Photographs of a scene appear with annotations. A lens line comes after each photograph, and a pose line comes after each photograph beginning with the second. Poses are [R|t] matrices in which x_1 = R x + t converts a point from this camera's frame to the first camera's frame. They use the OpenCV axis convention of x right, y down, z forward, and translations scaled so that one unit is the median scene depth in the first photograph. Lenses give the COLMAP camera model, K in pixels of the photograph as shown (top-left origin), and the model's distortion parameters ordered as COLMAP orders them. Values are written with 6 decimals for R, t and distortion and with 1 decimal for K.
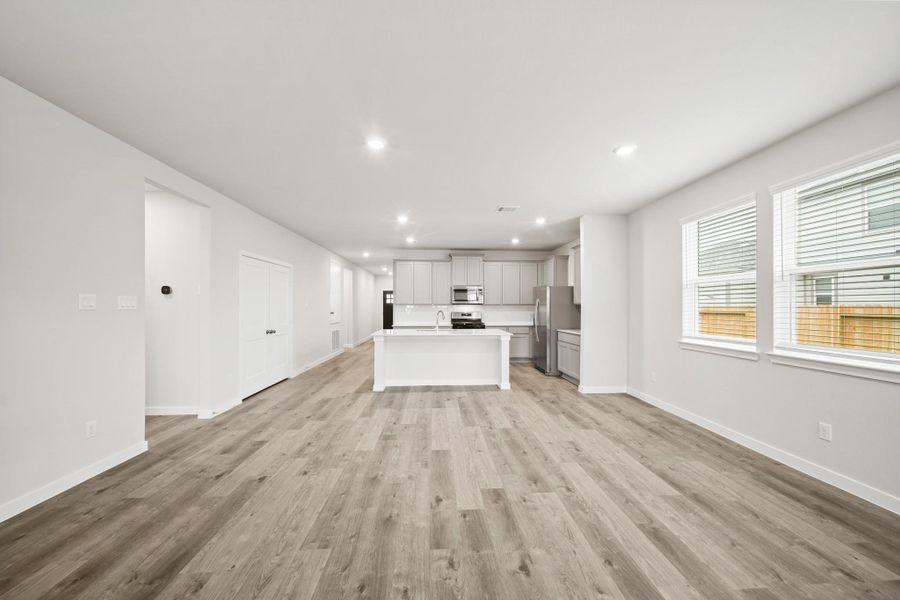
lens RADIAL K [[322.3, 0, 450.0], [0, 322.3, 300.0], [0, 0, 1]] dist [0.000016, -0.000020]
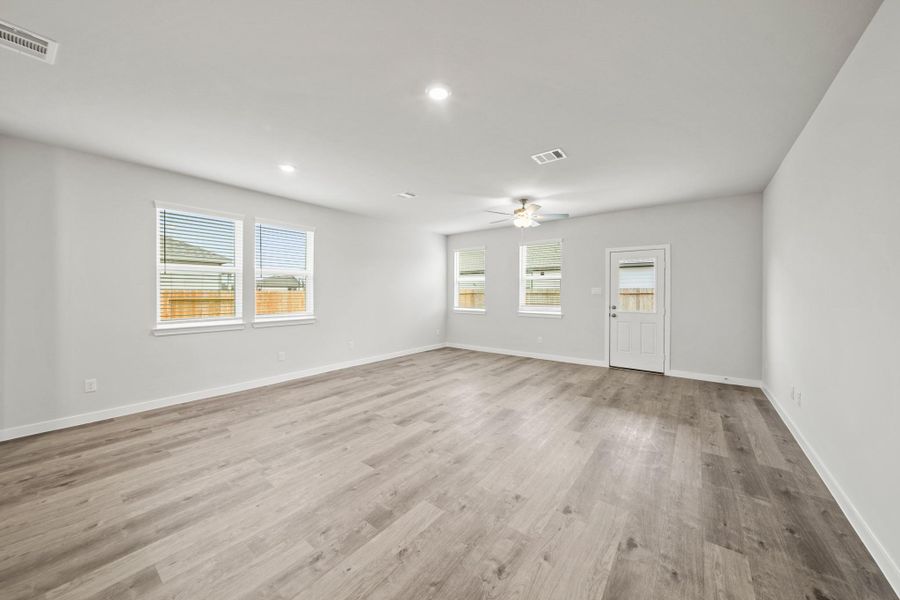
lens RADIAL K [[319.0, 0, 449.5], [0, 319.0, 294.9], [0, 0, 1]] dist [-0.000126, -0.000012]
pose [[-0.759340, -0.006279, 0.650664, -0.737829], [-0.015179, 0.999852, -0.008065, 0.026712], [-0.650517, -0.016001, -0.759323, 1.520245]]
